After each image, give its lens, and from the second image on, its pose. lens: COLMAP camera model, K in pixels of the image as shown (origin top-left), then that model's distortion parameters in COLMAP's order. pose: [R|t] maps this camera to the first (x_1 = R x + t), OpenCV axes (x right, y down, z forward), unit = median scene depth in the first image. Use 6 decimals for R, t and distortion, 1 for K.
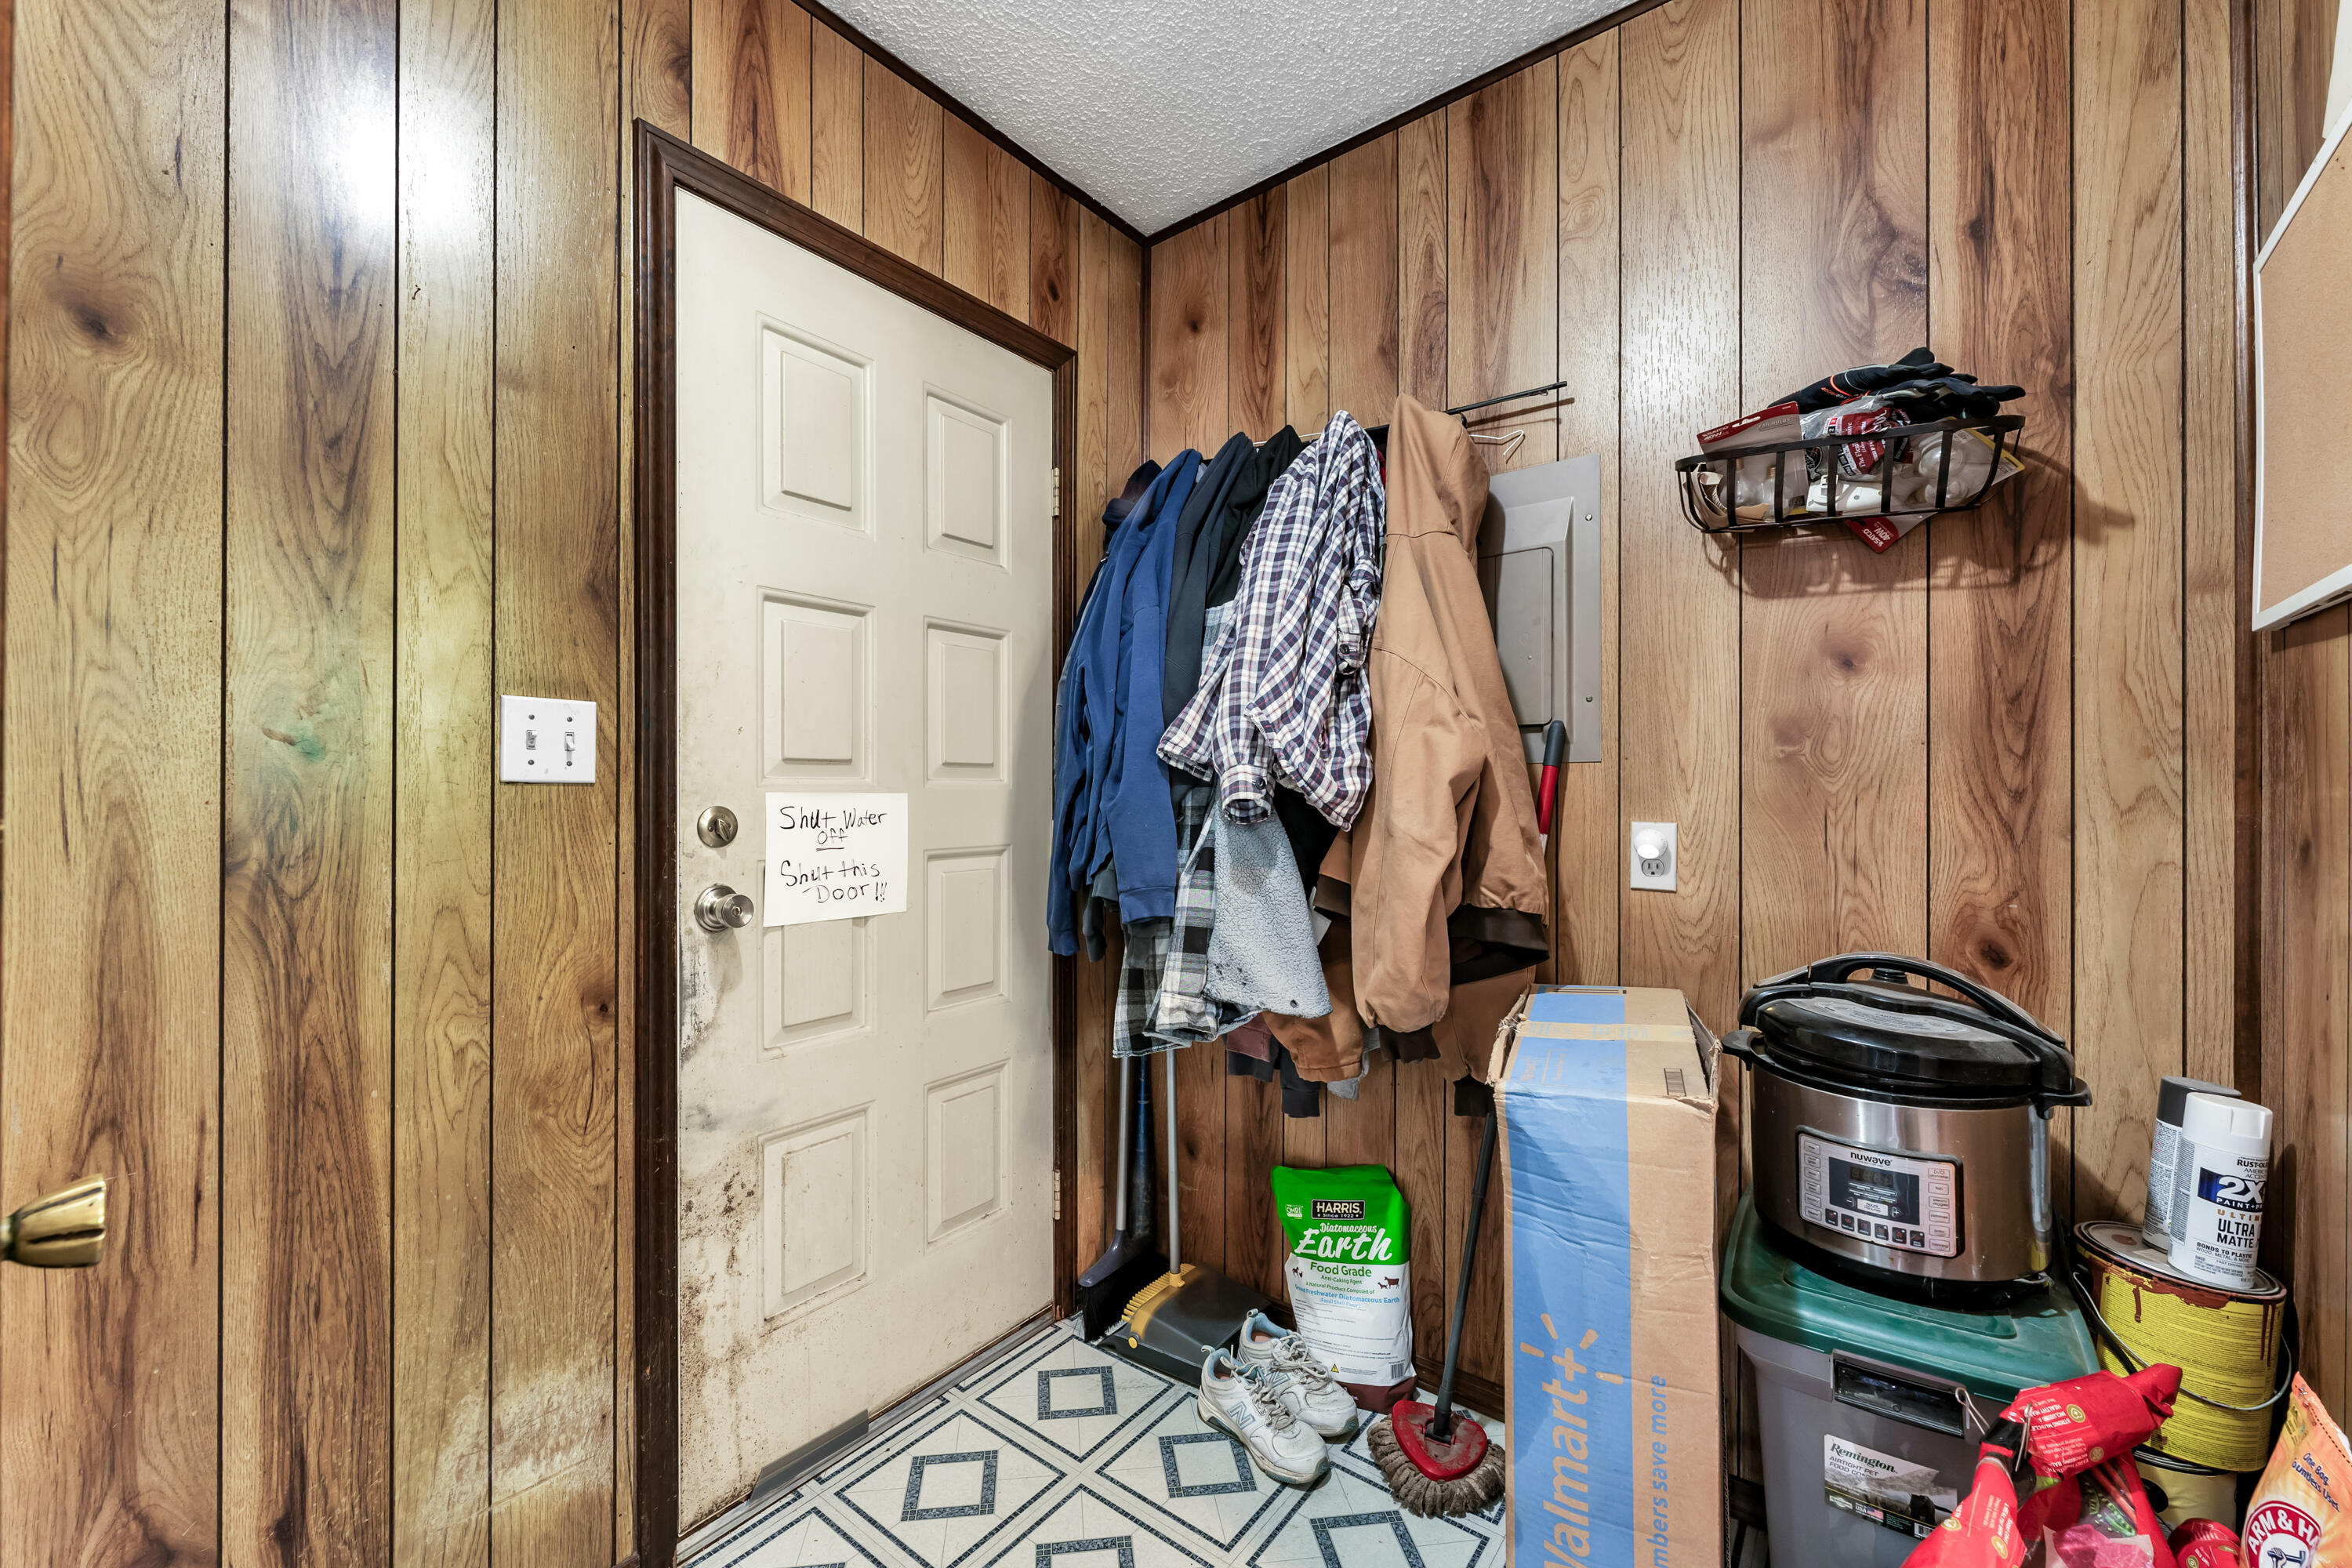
lens RADIAL K [[939.9, 0, 1163.8], [0, 939.9, 783.4], [0, 0, 1]] dist [0.001445, -0.000011]
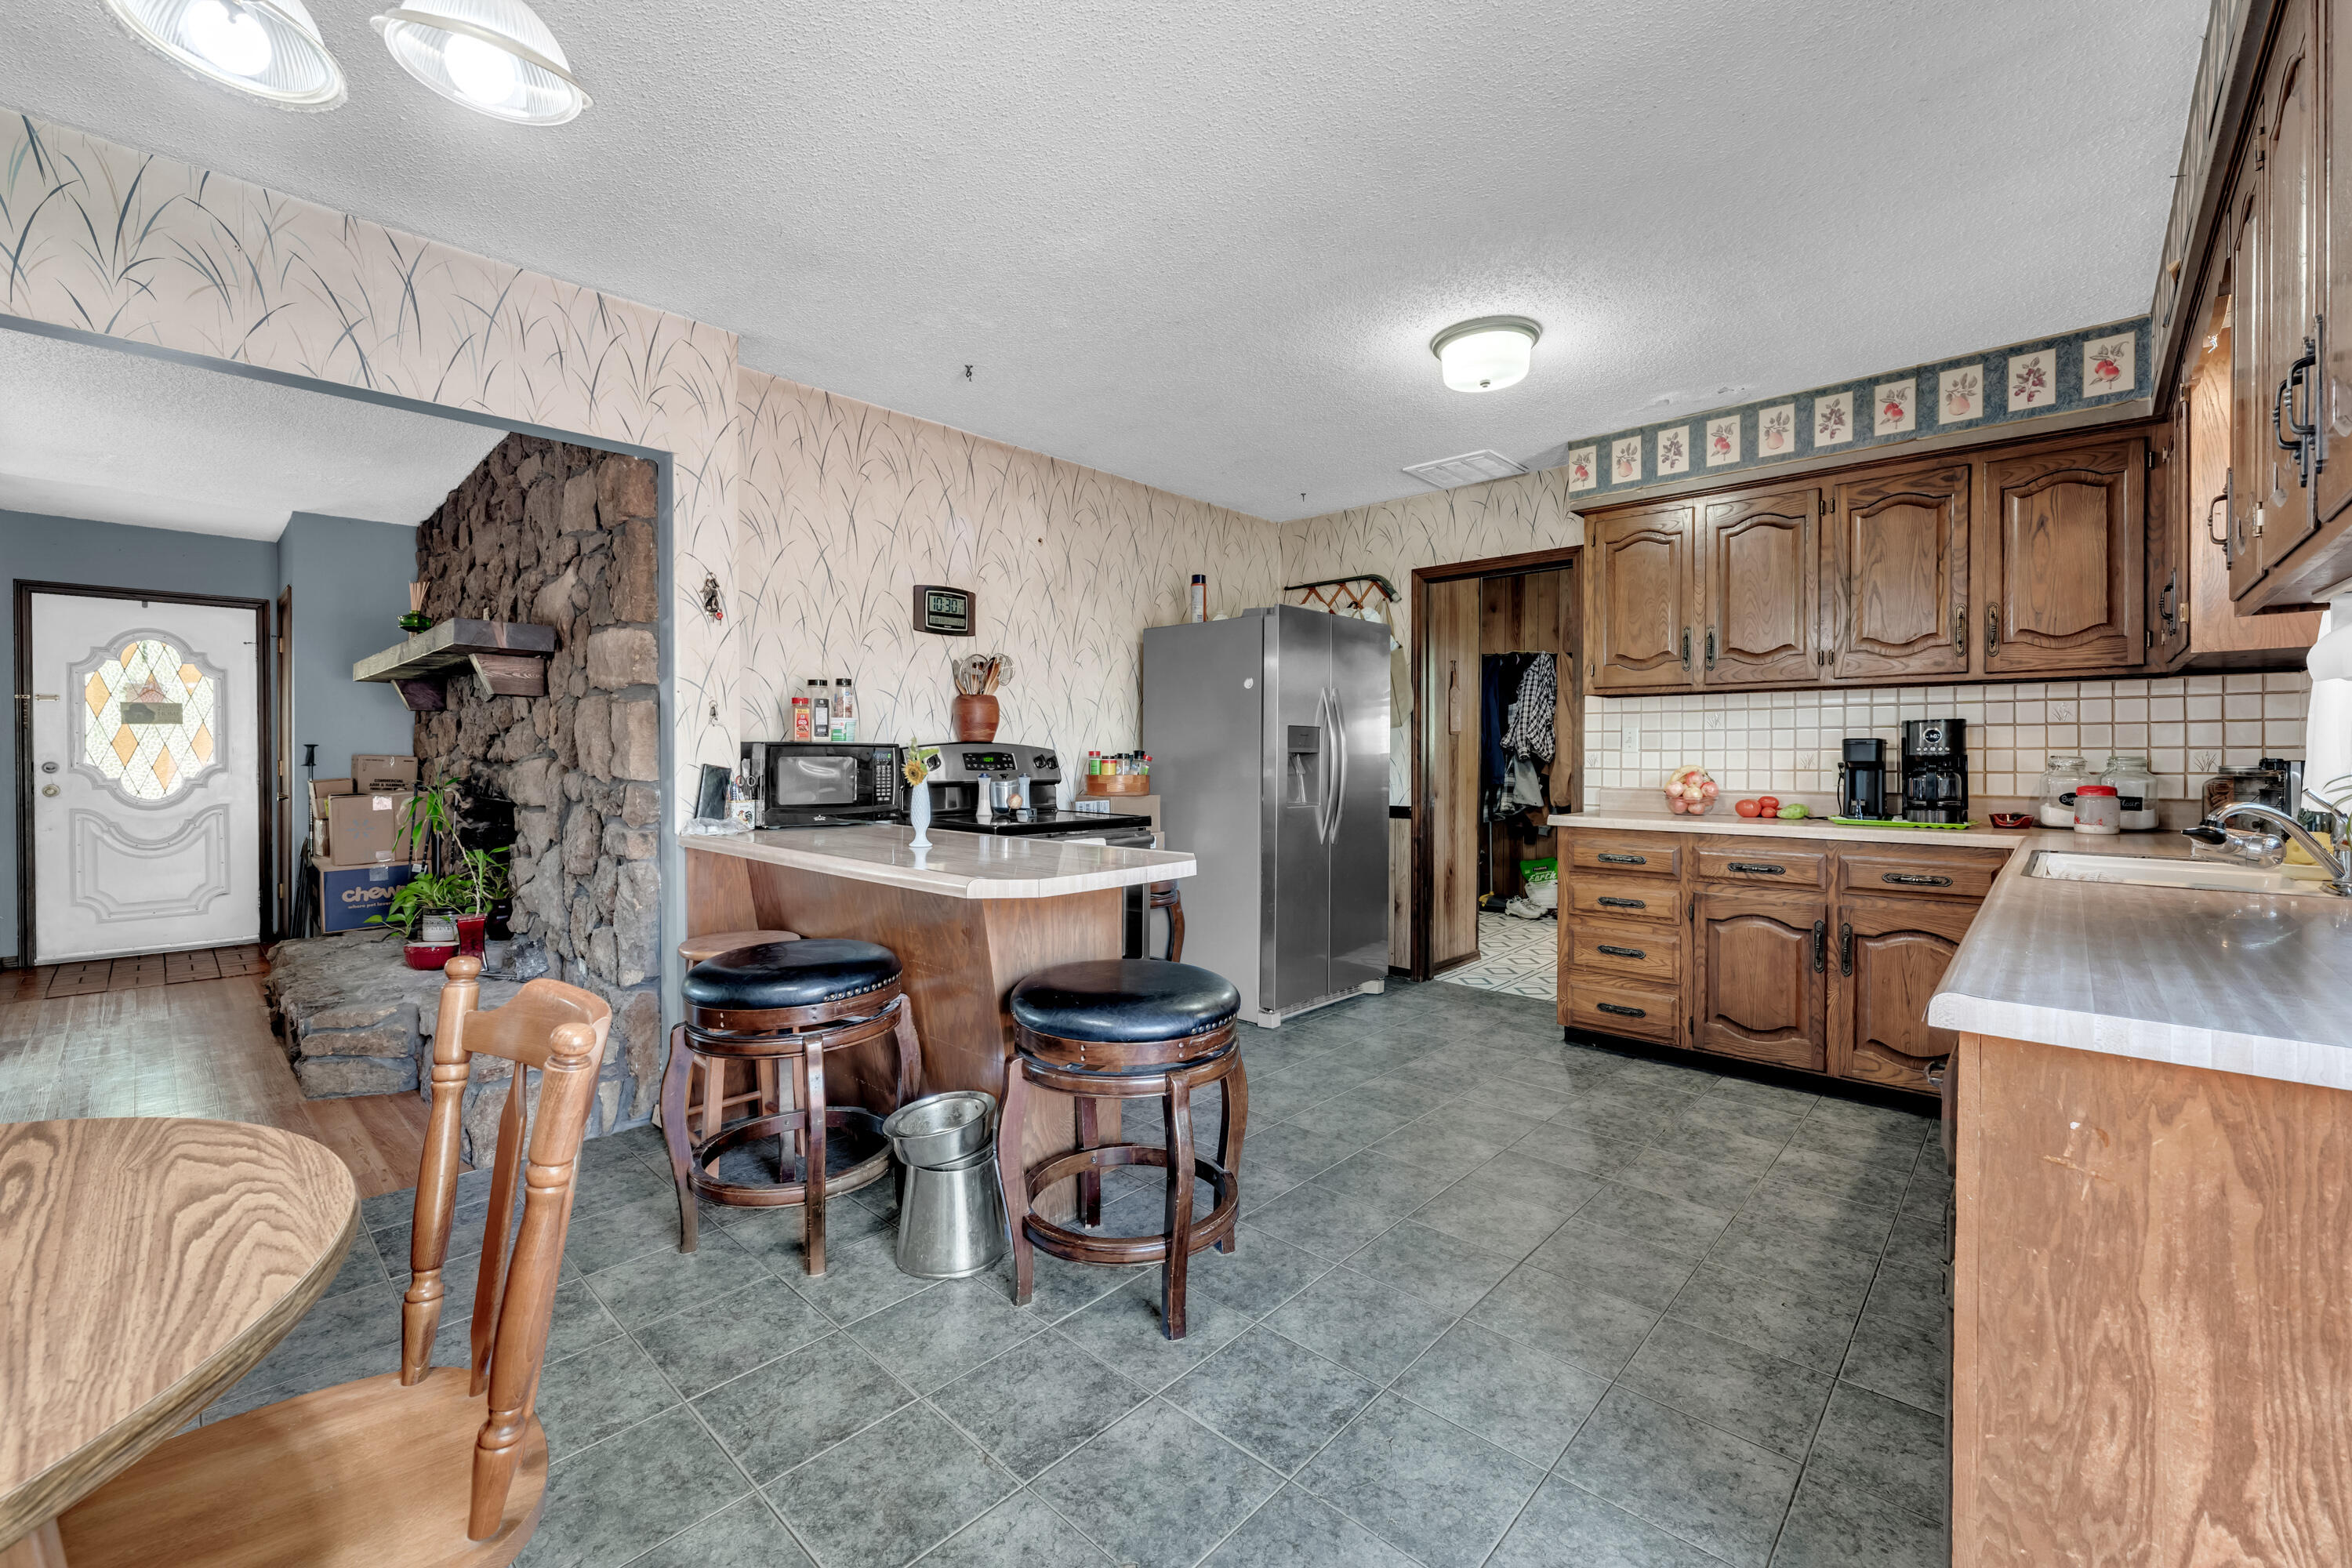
lens RADIAL K [[957.2, 0, 1200.5], [0, 957.2, 748.7], [0, 0, 1]] dist [-0.002628, -0.000194]
pose [[0.997007, 0.002682, -0.077265, -0.943959], [-0.002353, 0.999988, 0.004359, -0.025490], [0.077276, -0.004164, 0.997001, -3.119562]]
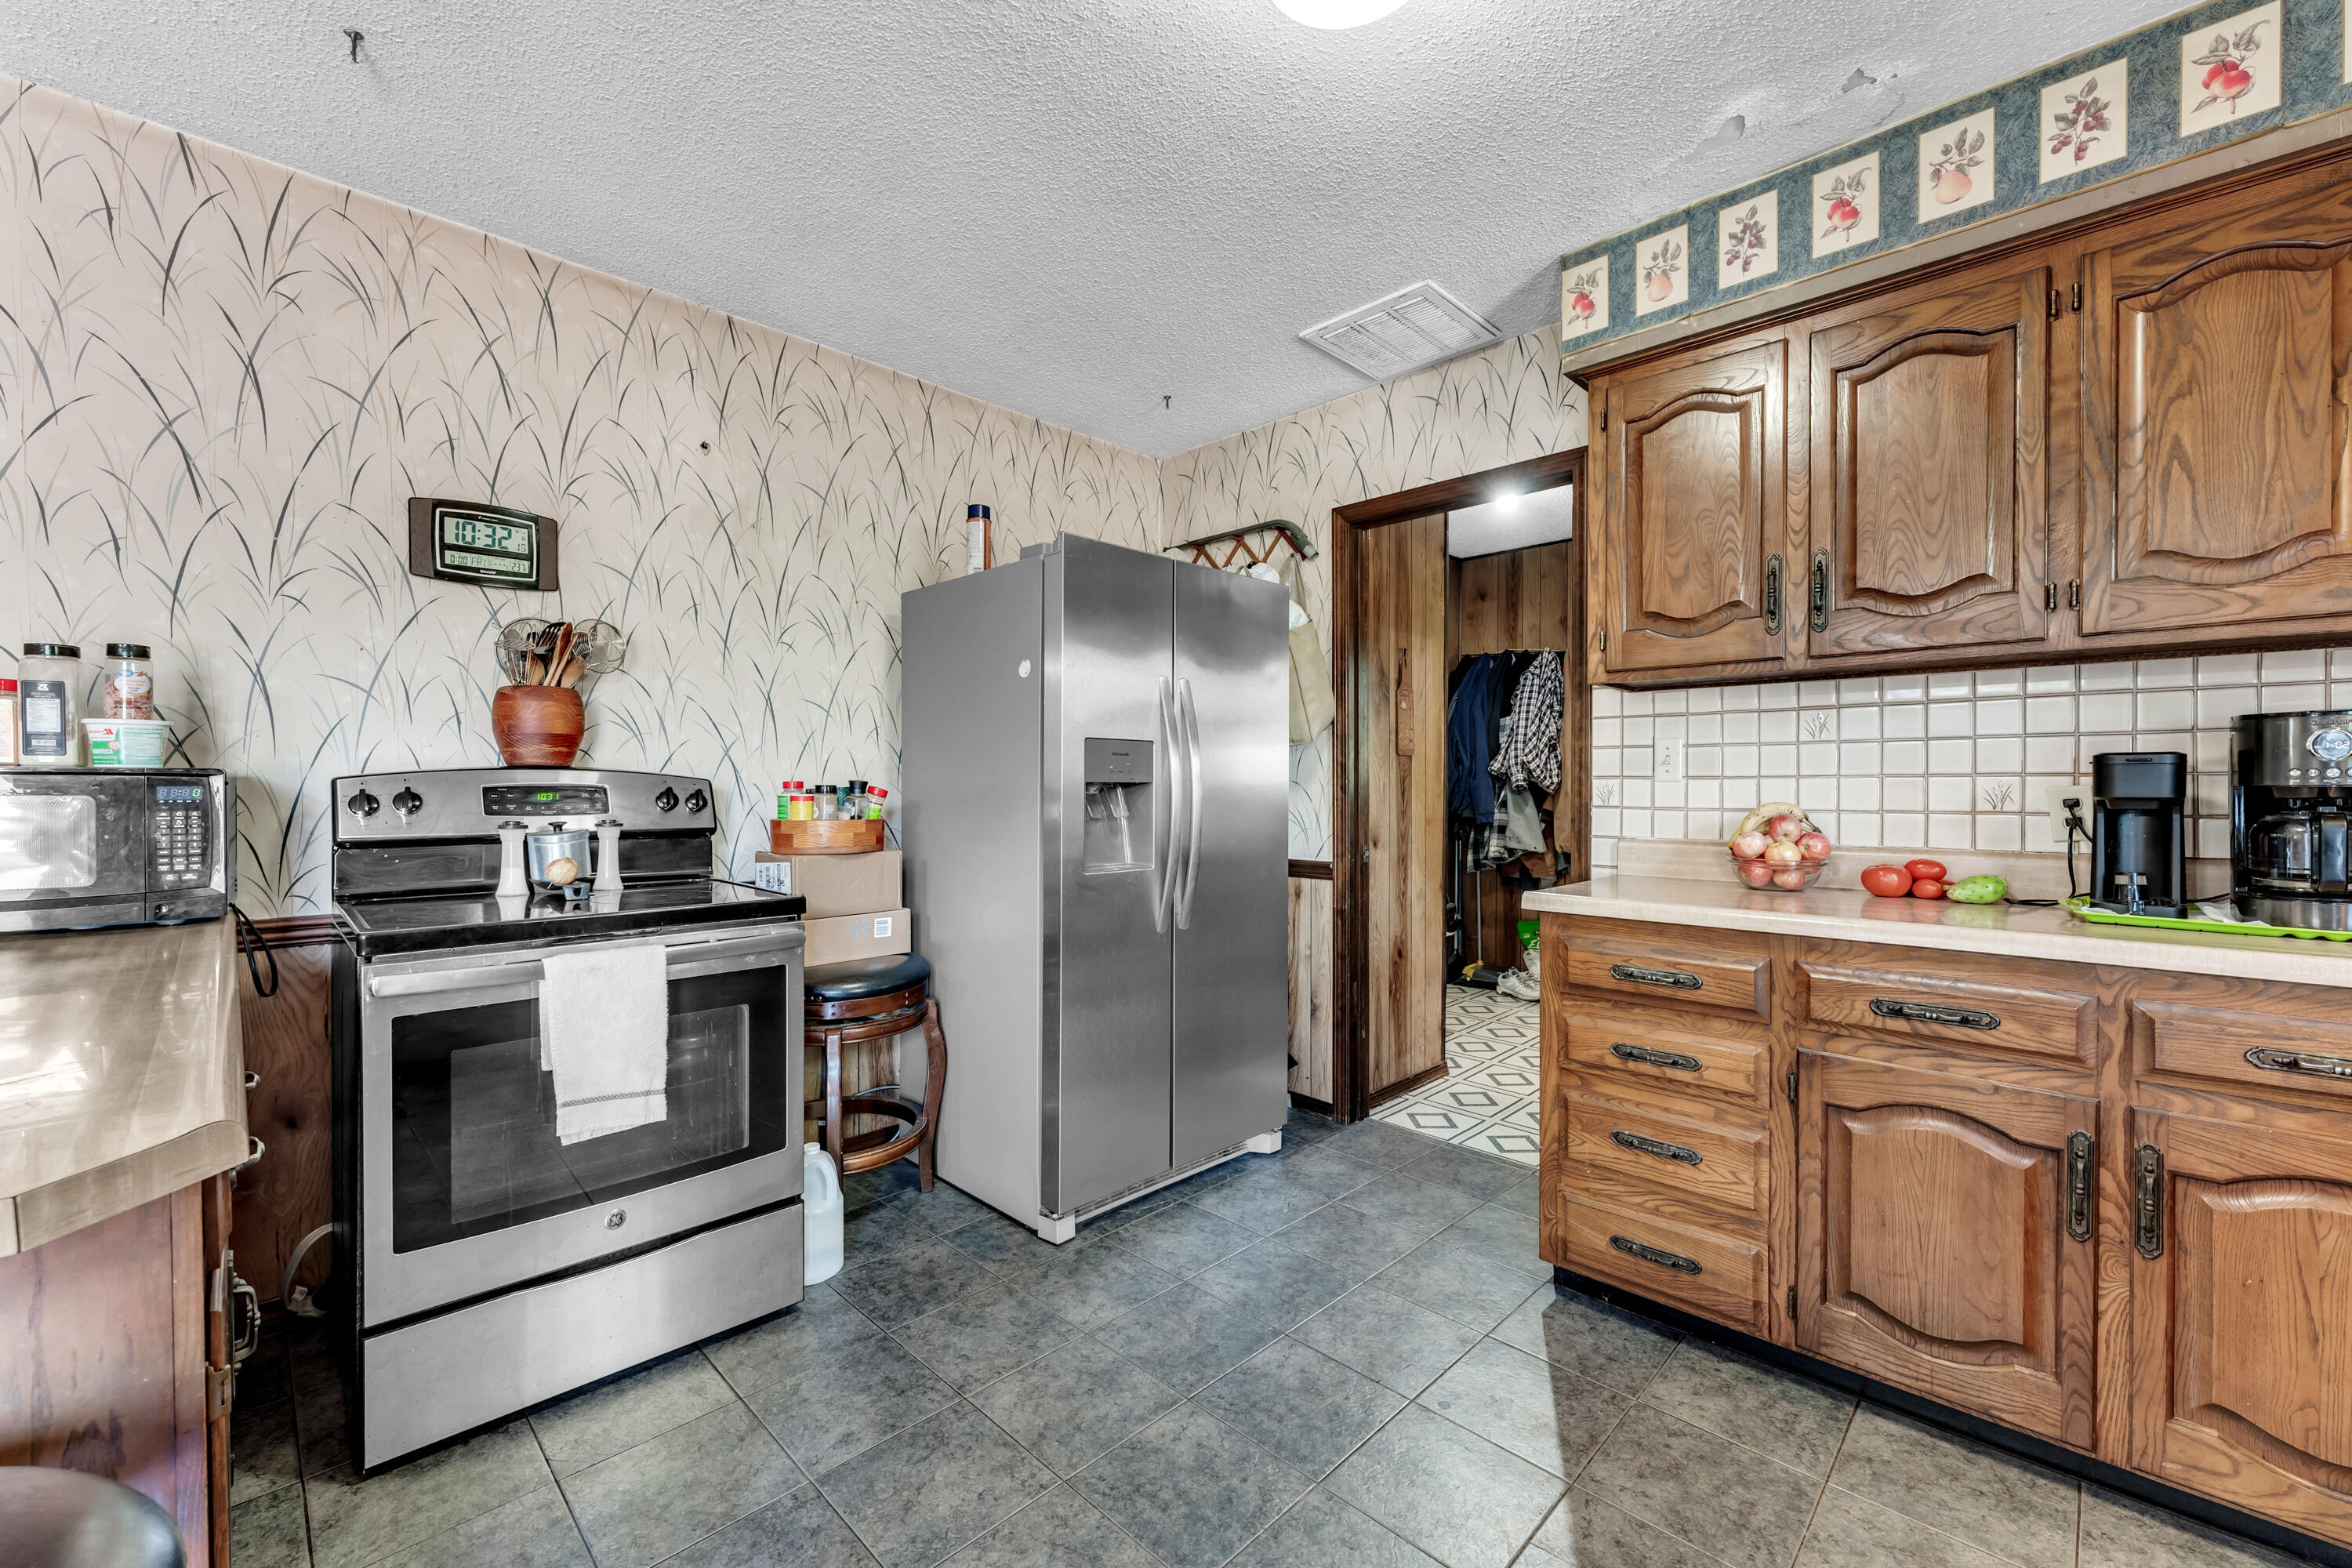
lens RADIAL K [[944.1, 0, 1180.2], [0, 944.1, 778.0], [0, 0, 1]] dist [-0.001667, -0.000092]
pose [[0.992280, 0.000169, -0.124017, -0.602781], [0.000509, 0.999985, 0.005438, -0.020640], [0.124016, -0.005459, 0.992265, -2.130538]]
